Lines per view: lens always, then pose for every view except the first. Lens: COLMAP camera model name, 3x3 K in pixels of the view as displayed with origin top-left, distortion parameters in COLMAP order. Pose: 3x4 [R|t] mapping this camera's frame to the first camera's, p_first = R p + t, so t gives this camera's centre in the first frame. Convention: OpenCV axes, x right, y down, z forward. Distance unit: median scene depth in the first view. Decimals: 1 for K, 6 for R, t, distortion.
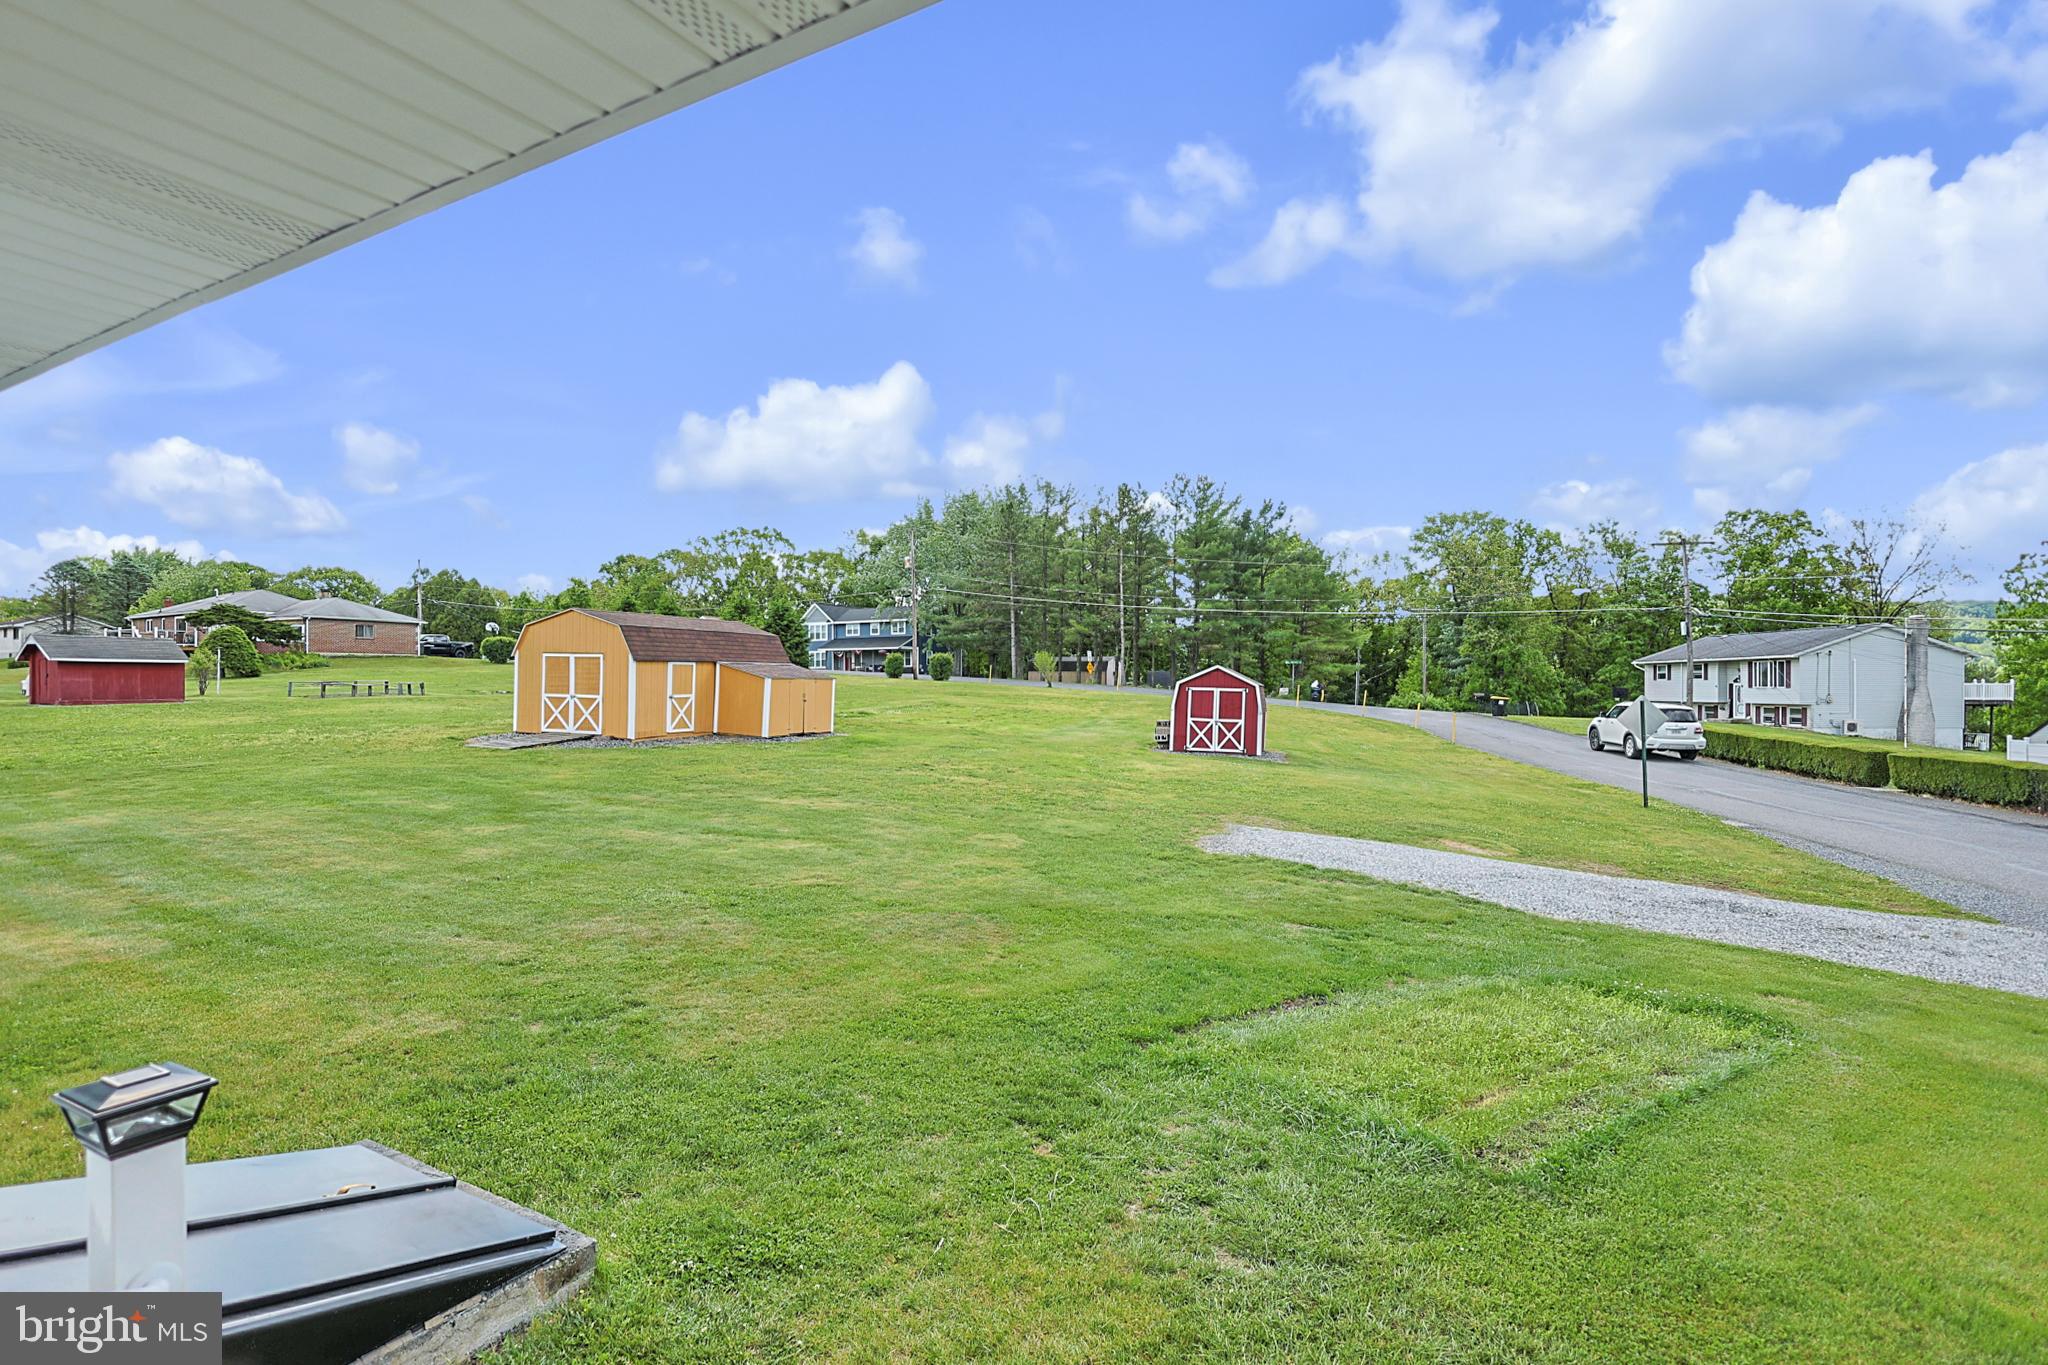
lens RADIAL K [[994.2, 0, 1029.3], [0, 994.2, 675.6], [0, 0, 1]] dist [0.000756, 0.000577]
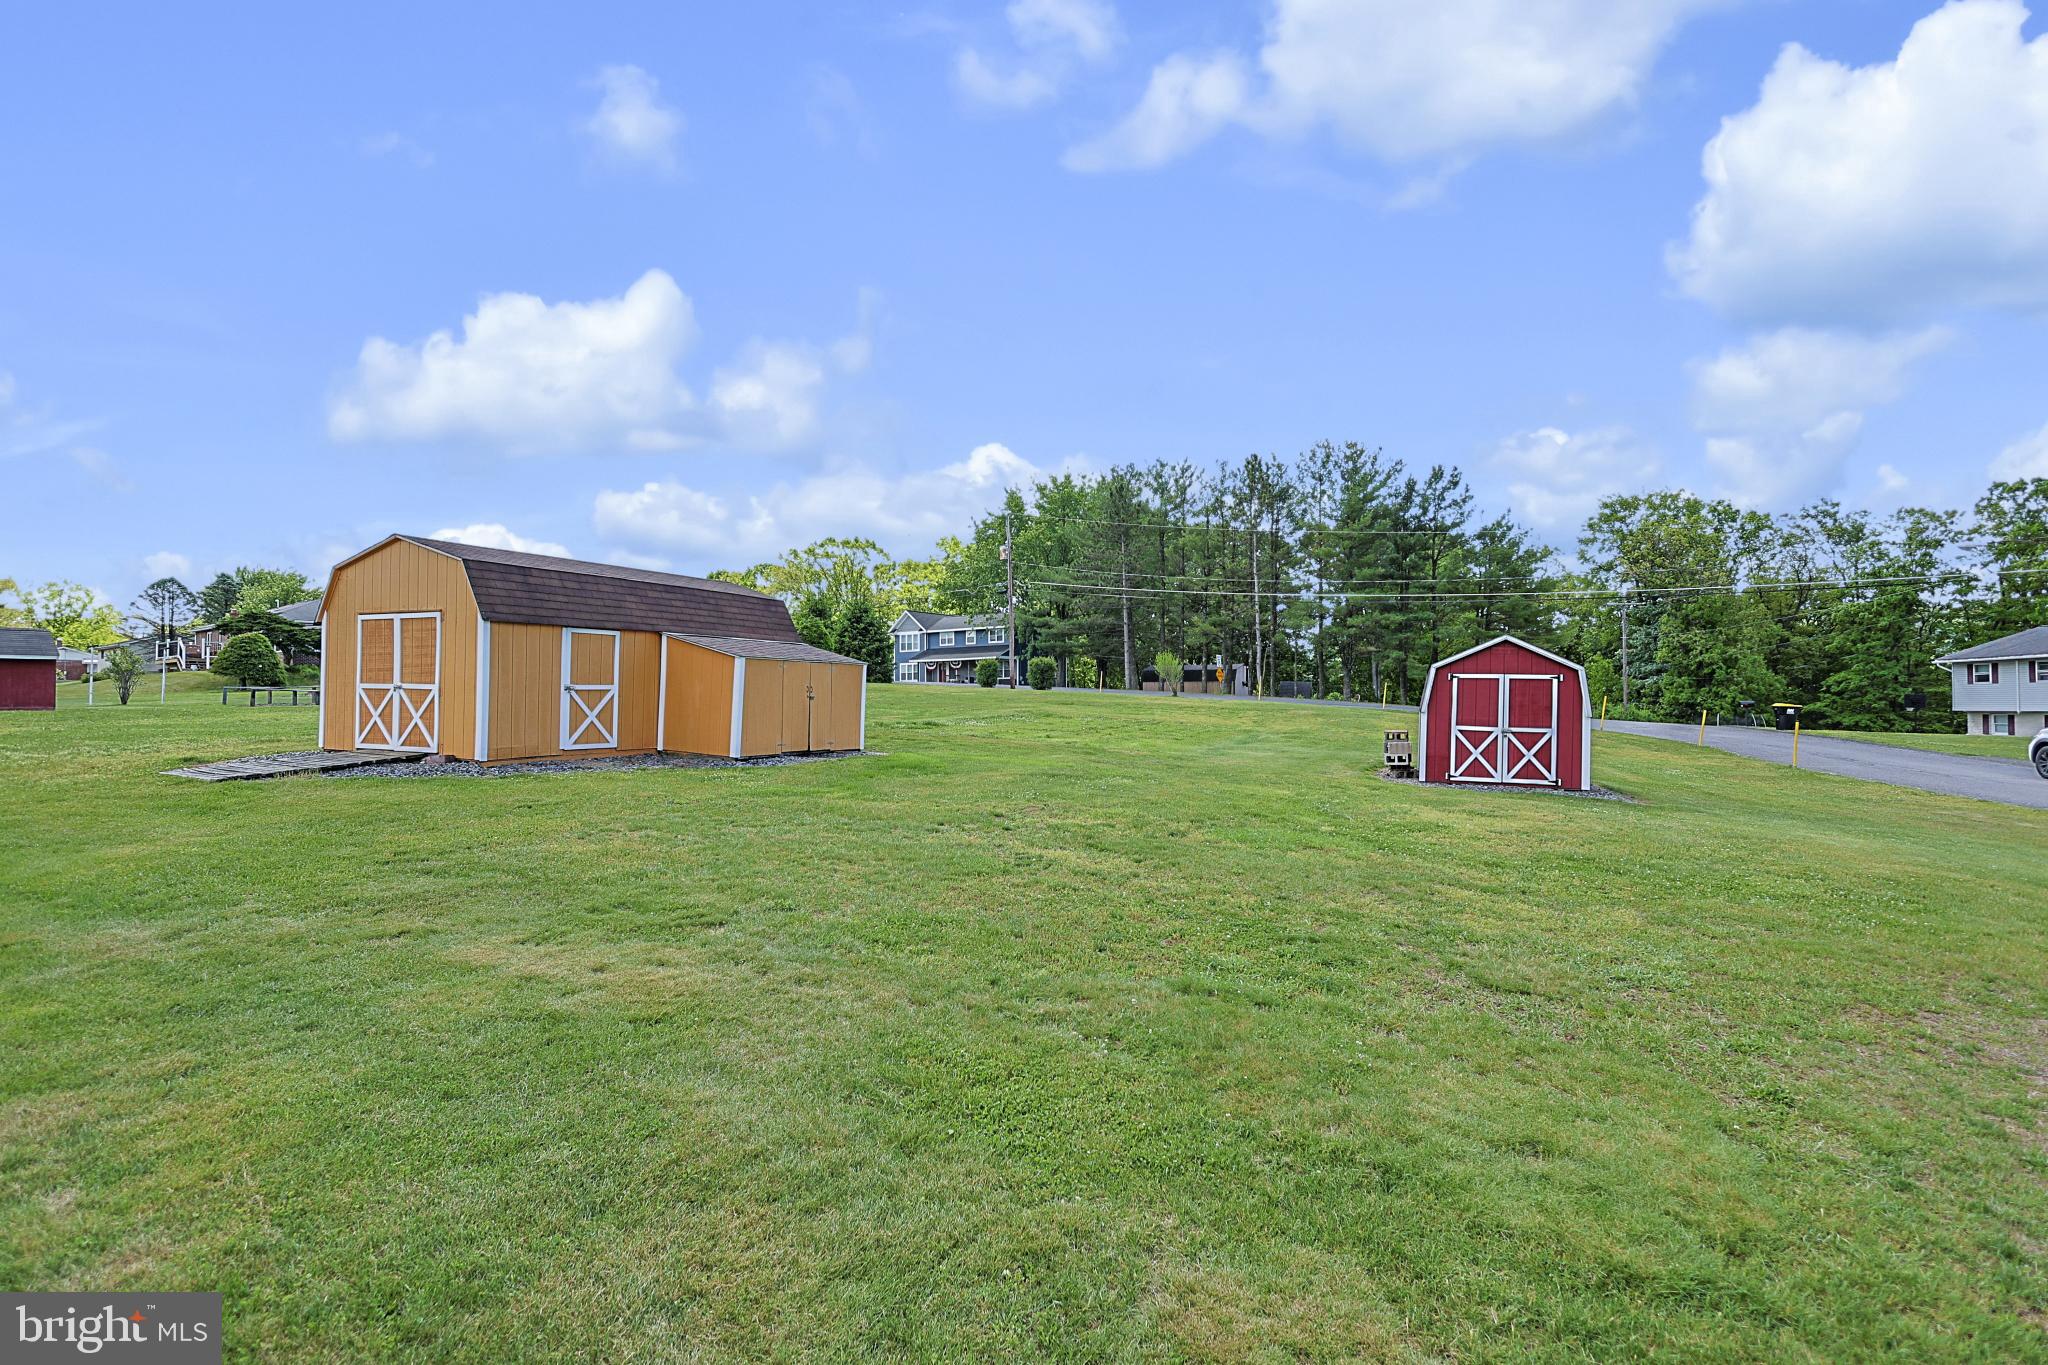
lens RADIAL K [[994.2, 0, 1029.3], [0, 994.2, 675.6], [0, 0, 1]] dist [0.000756, 0.000577]
pose [[0.994503, -0.007898, -0.104408, -0.011542], [0.005798, 0.999775, -0.020405, 0.009665], [0.104546, 0.019688, 0.994325, 0.159688]]
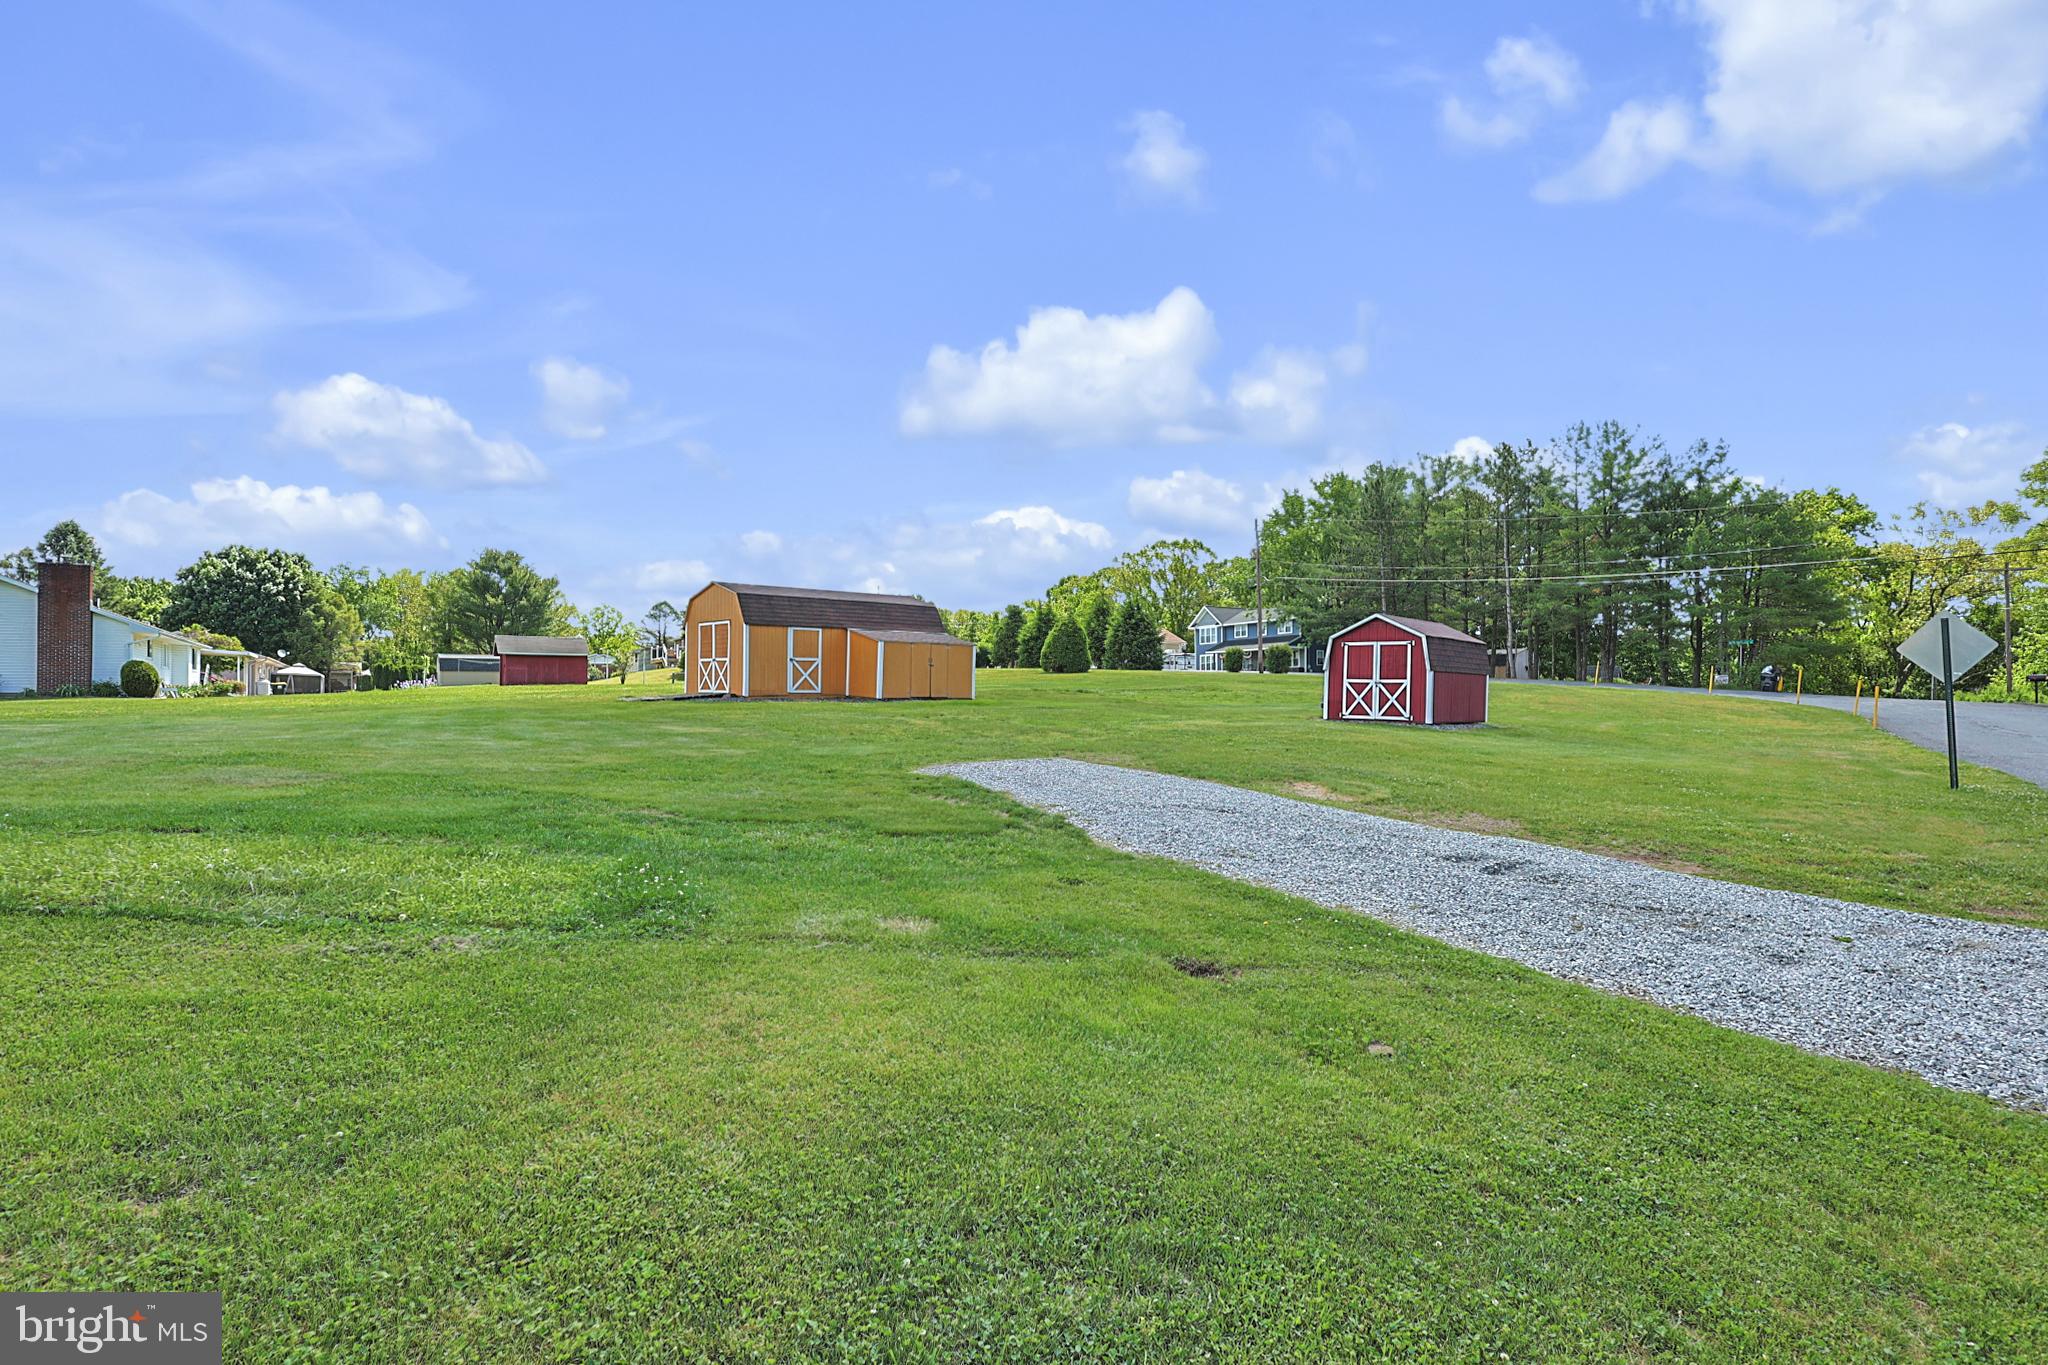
lens RADIAL K [[994.2, 0, 1029.3], [0, 994.2, 675.6], [0, 0, 1]] dist [0.000756, 0.000577]
pose [[0.888685, -0.017689, -0.458176, 0.126926], [0.009708, 0.999757, -0.019767, 0.022033], [0.458415, 0.013119, 0.888642, 0.057956]]
